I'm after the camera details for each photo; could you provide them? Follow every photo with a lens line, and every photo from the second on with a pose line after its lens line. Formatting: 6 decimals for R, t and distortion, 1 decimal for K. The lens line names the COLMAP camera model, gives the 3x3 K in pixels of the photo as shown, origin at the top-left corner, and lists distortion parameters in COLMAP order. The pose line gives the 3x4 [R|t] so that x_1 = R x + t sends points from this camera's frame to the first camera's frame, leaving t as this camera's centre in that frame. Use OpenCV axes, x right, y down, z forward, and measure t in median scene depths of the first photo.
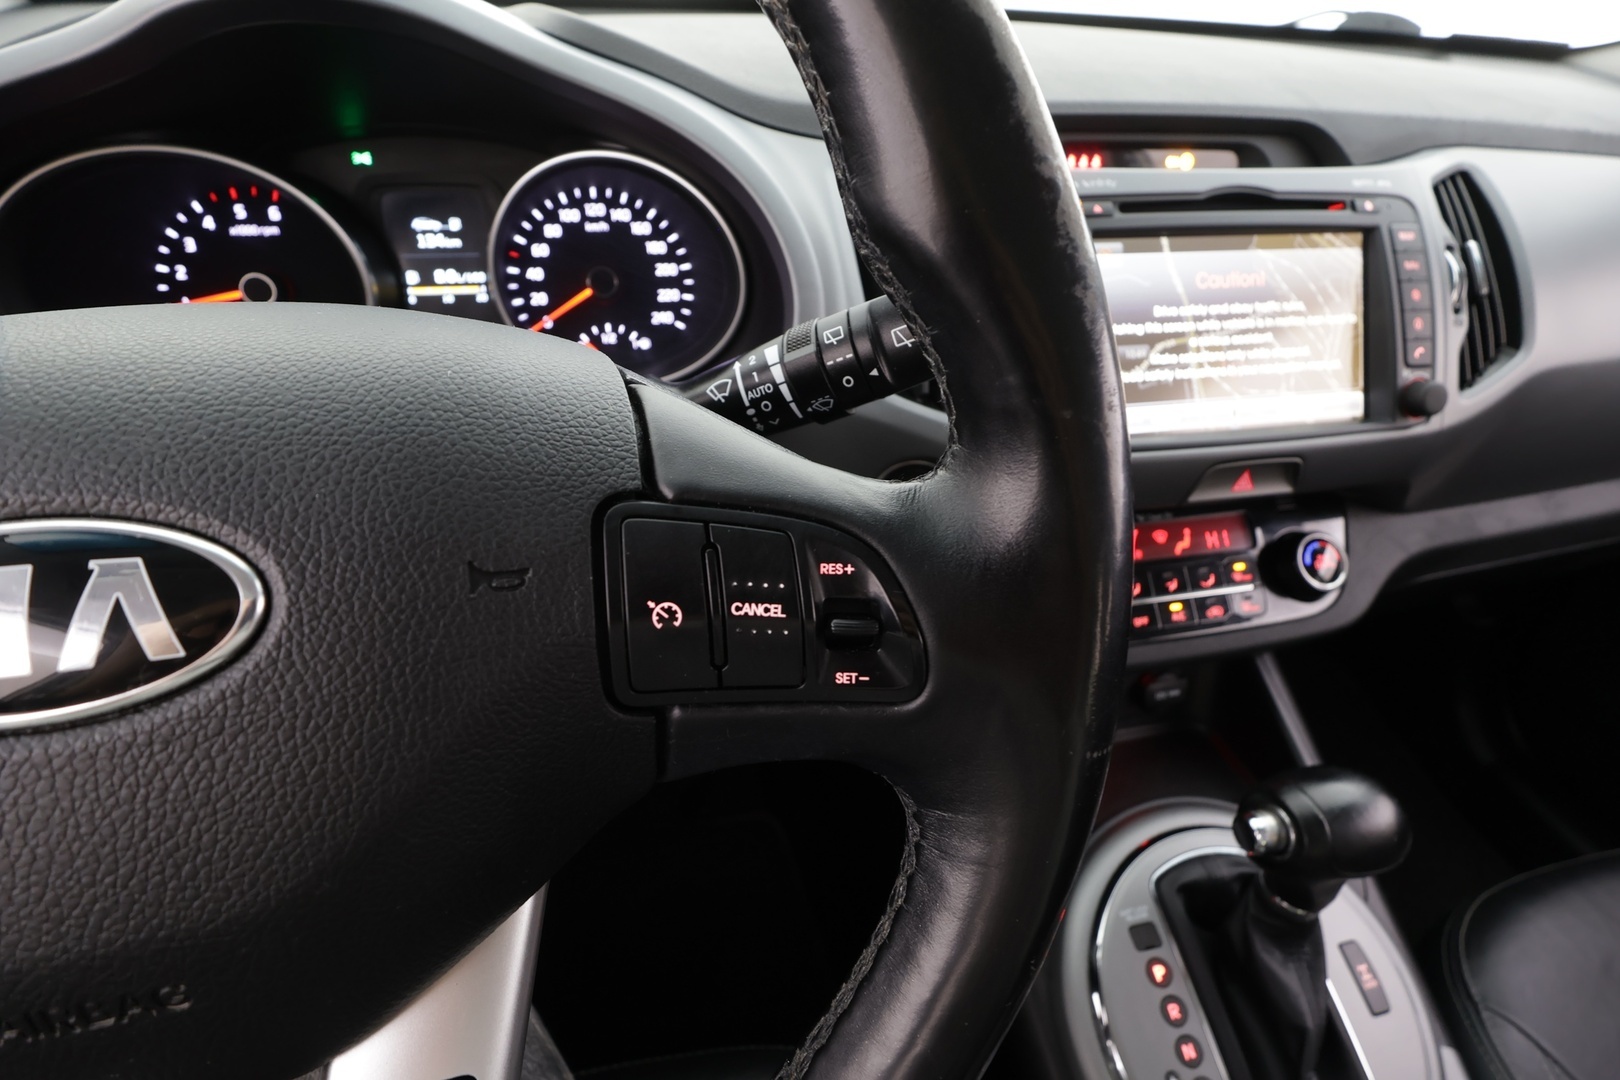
lens RADIAL K [[745.7, 0, 810.0], [0, 745.7, 540.0], [0, 0, 1]] dist [-0.009691, -0.000183]
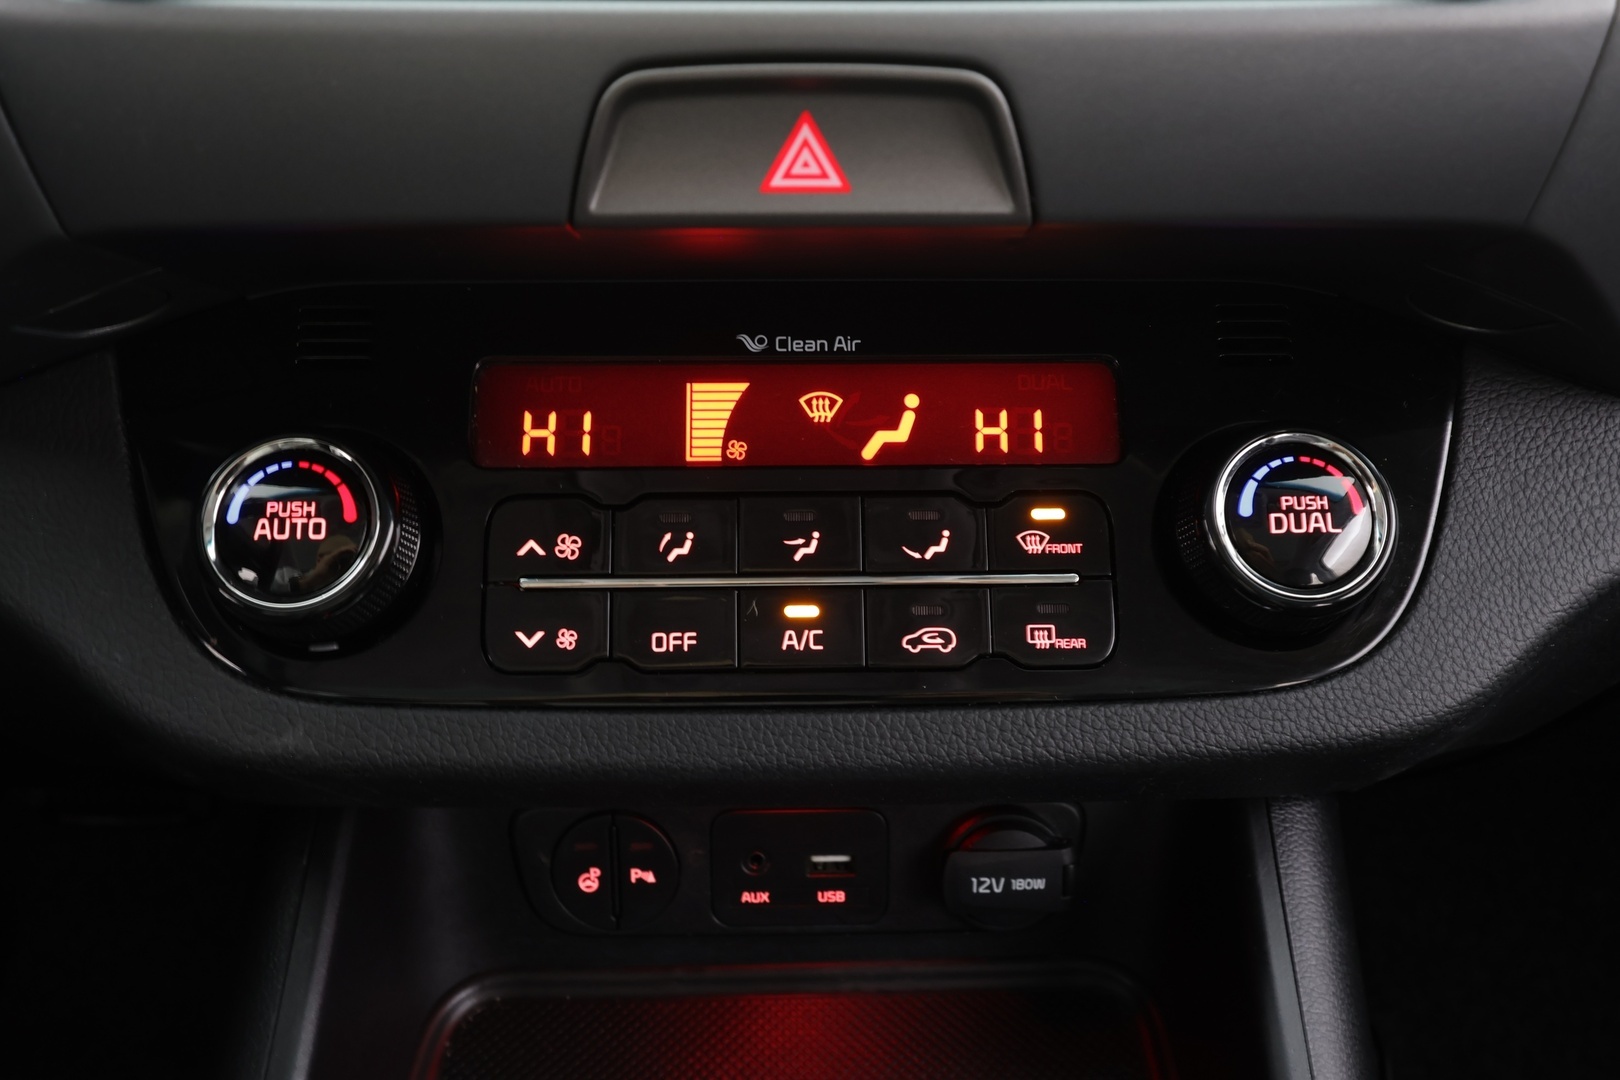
lens RADIAL K [[1268.0, 0, 810.0], [0, 1268.0, 540.0], [0, 0, 1]] dist [-0.006756, 0.004471]
pose [[0.980509, 0.088741, -0.175289, 0.690917], [-0.090838, 0.995858, -0.003957, 0.070721], [0.174212, 0.019803, 0.984509, 0.524003]]
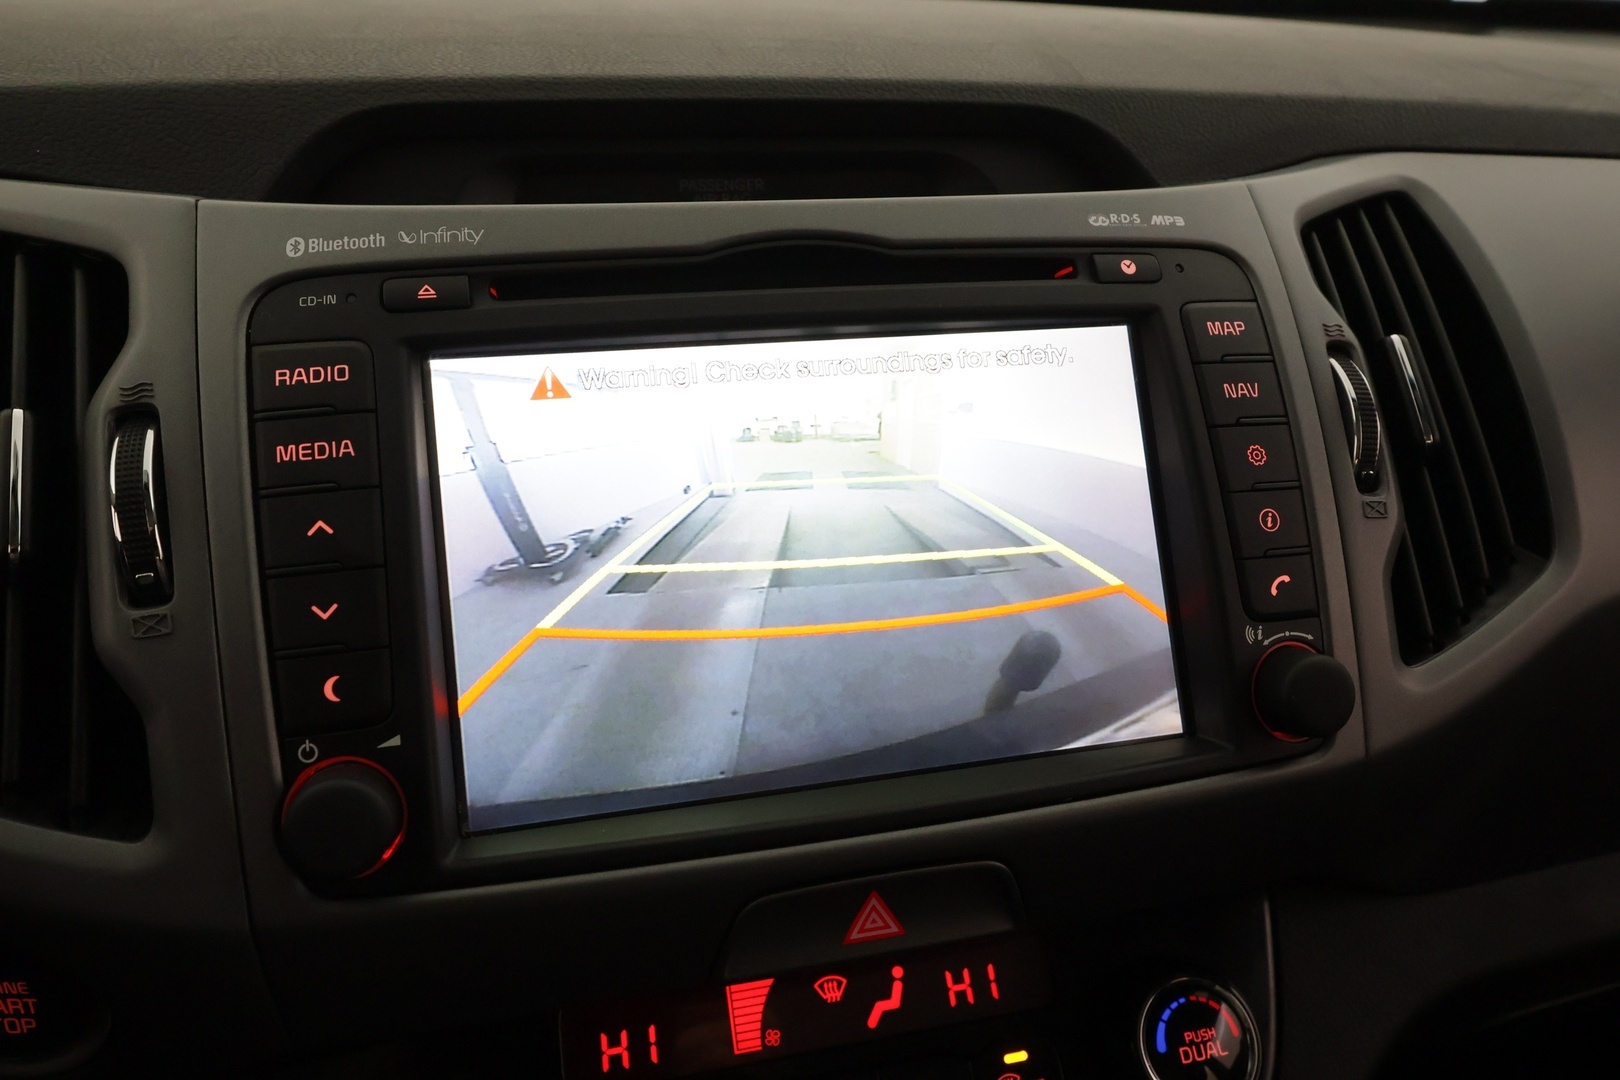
lens RADIAL K [[1101.6, 0, 810.0], [0, 1101.6, 540.0], [0, 0, 1]] dist [-0.003184, -0.001172]
pose [[0.999524, -0.028432, 0.011949, 0.553159], [0.030222, 0.980185, -0.195766, -0.164877], [-0.006146, 0.196034, 0.980578, 0.380079]]
